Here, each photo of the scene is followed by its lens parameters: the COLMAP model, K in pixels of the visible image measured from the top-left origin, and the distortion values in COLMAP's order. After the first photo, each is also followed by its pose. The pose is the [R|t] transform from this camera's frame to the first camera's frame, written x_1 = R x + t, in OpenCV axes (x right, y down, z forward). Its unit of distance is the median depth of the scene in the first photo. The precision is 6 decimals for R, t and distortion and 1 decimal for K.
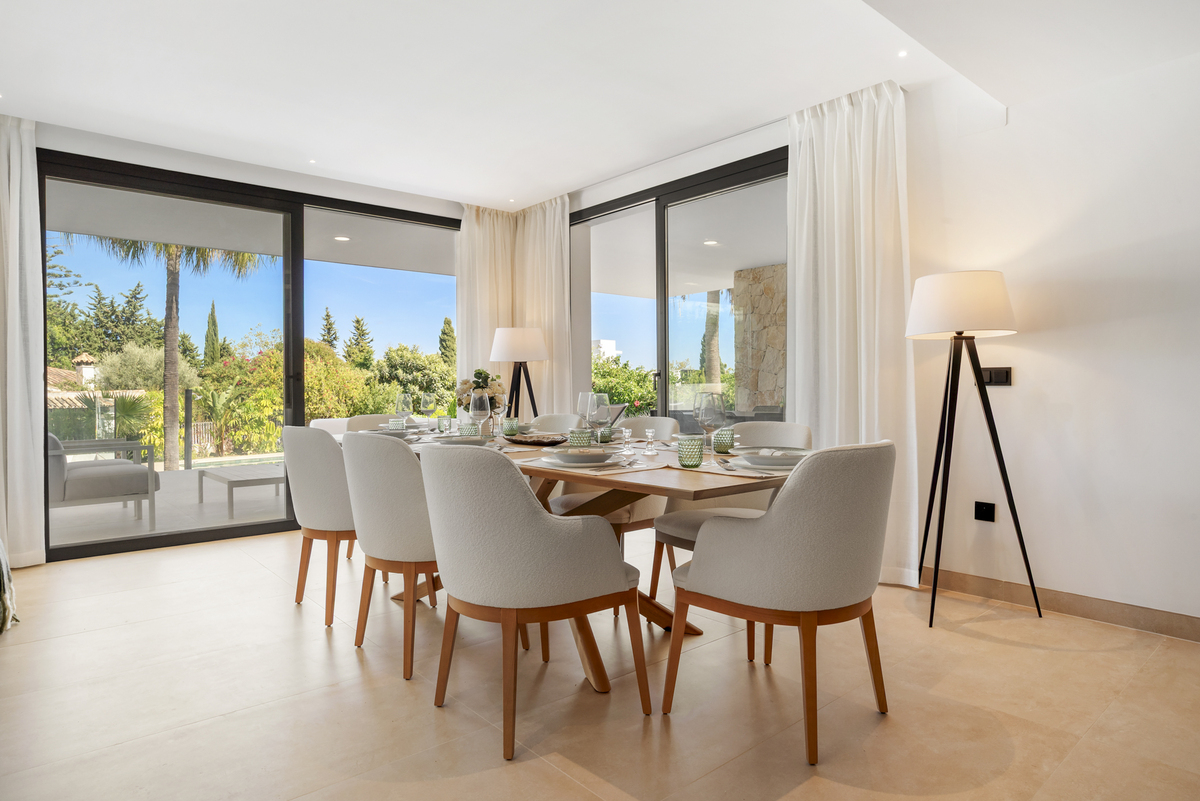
lens RADIAL K [[709.8, 0, 587.5], [0, 709.8, 394.7], [0, 0, 1]] dist [0.000658, 0.000721]
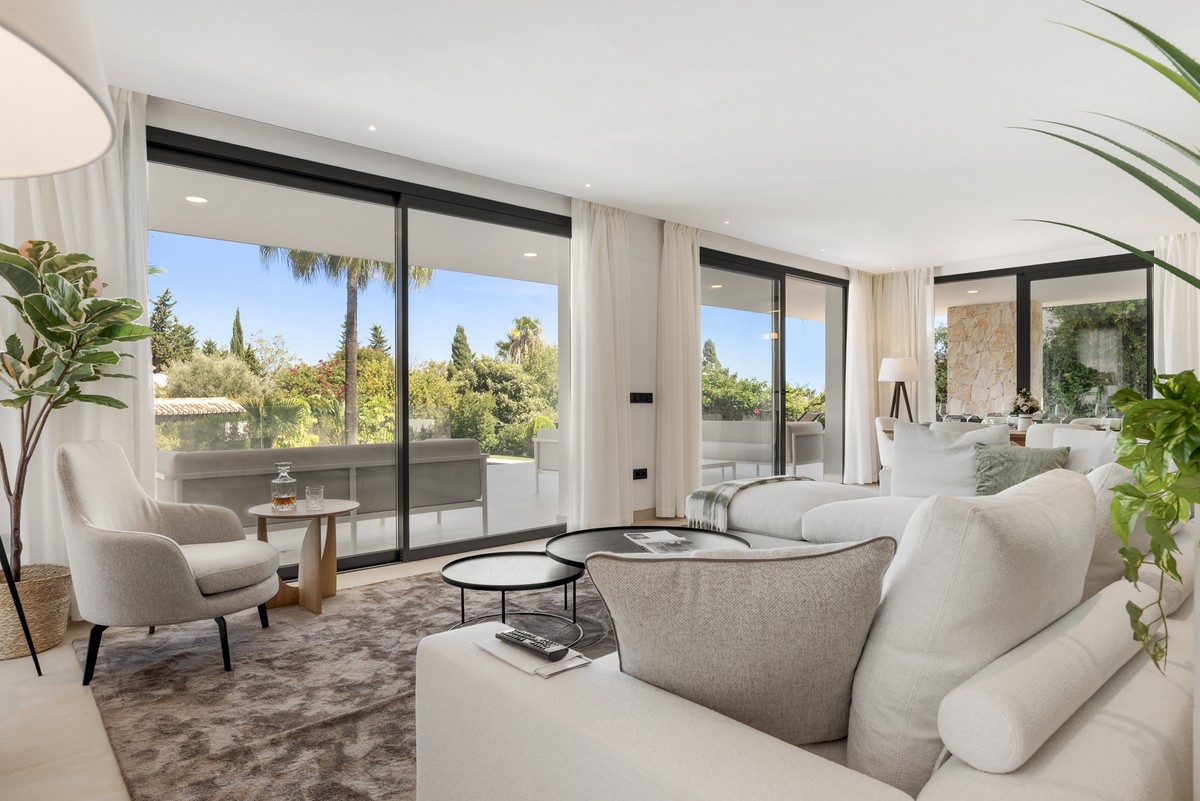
lens RADIAL K [[722.7, 0, 606.0], [0, 722.7, 403.9], [0, 0, 1]] dist [-0.016482, 0.008086]
pose [[0.998257, 0.002059, 0.058983, -0.154177], [-0.002172, 0.999996, 0.001858, -0.000479], [-0.058979, -0.001983, 0.998257, -0.082628]]
